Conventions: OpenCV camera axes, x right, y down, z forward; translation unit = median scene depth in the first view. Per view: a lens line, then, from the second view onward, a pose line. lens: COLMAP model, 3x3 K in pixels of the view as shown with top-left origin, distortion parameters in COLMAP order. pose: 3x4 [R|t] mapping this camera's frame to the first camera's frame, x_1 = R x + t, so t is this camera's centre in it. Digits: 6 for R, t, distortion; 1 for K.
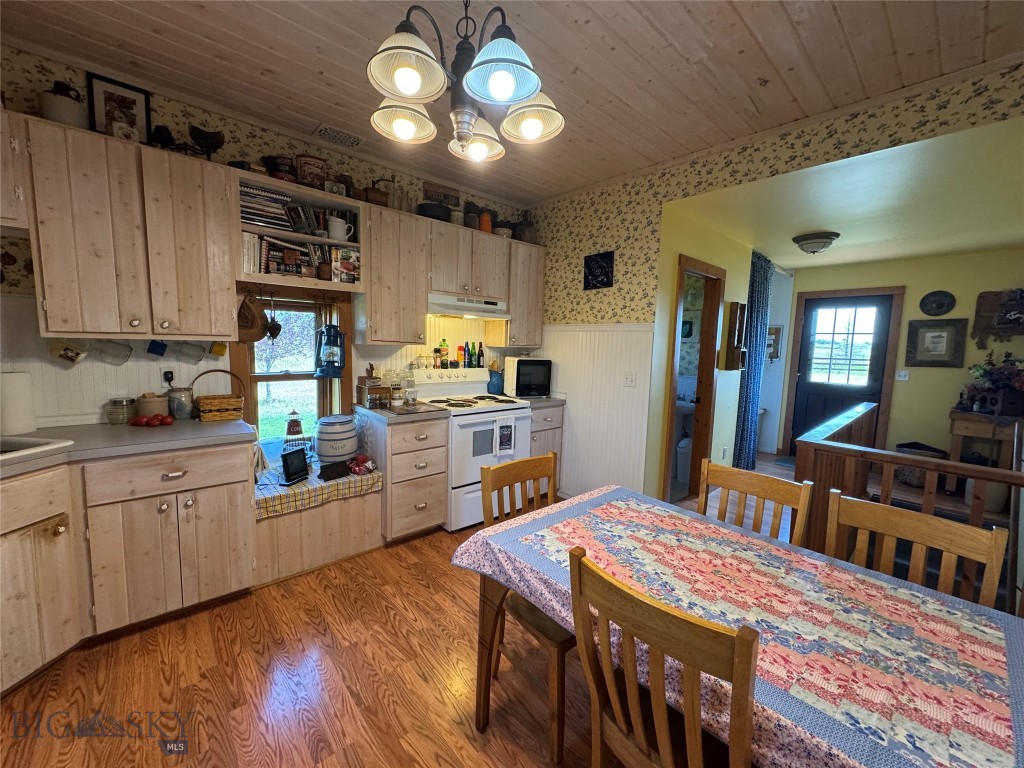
lens RADIAL K [[407.8, 0, 512.5], [0, 407.8, 386.1], [0, 0, 1]] dist [-0.003315, 0.000846]
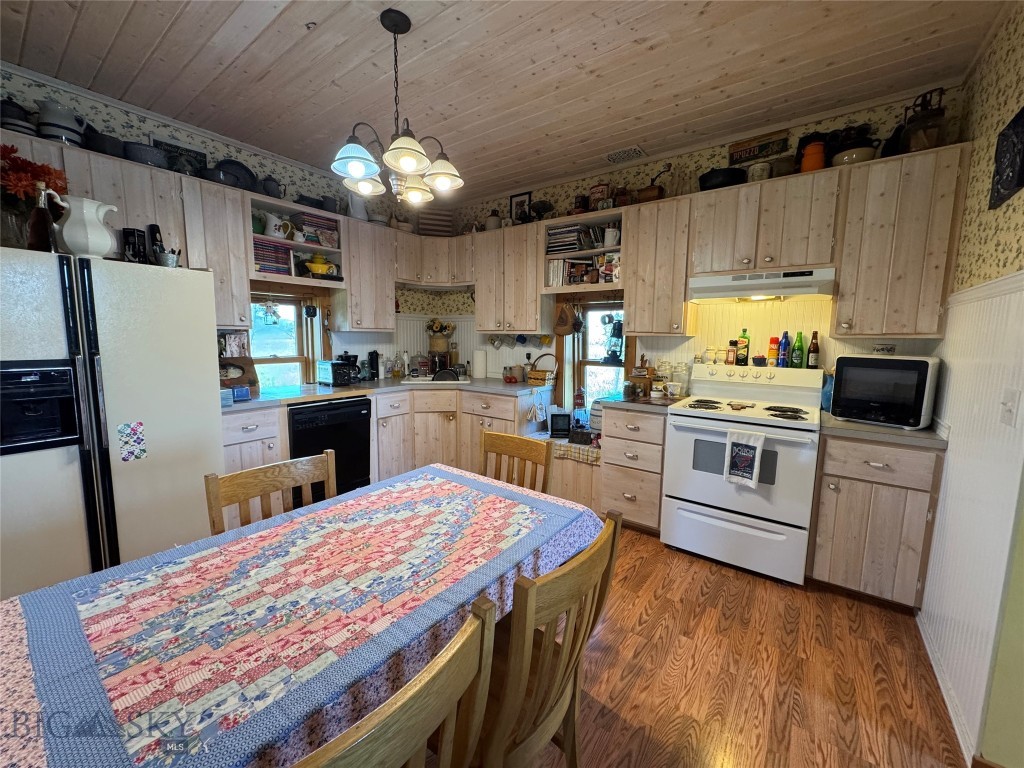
lens RADIAL K [[407.8, 0, 511.7], [0, 407.8, 385.5], [0, 0, 1]] dist [-0.003315, 0.000846]
pose [[0.199176, 0.092441, -0.975594, 0.906468], [-0.111690, 0.991195, 0.071117, -0.017743], [0.973578, 0.094799, 0.207747, 0.670022]]
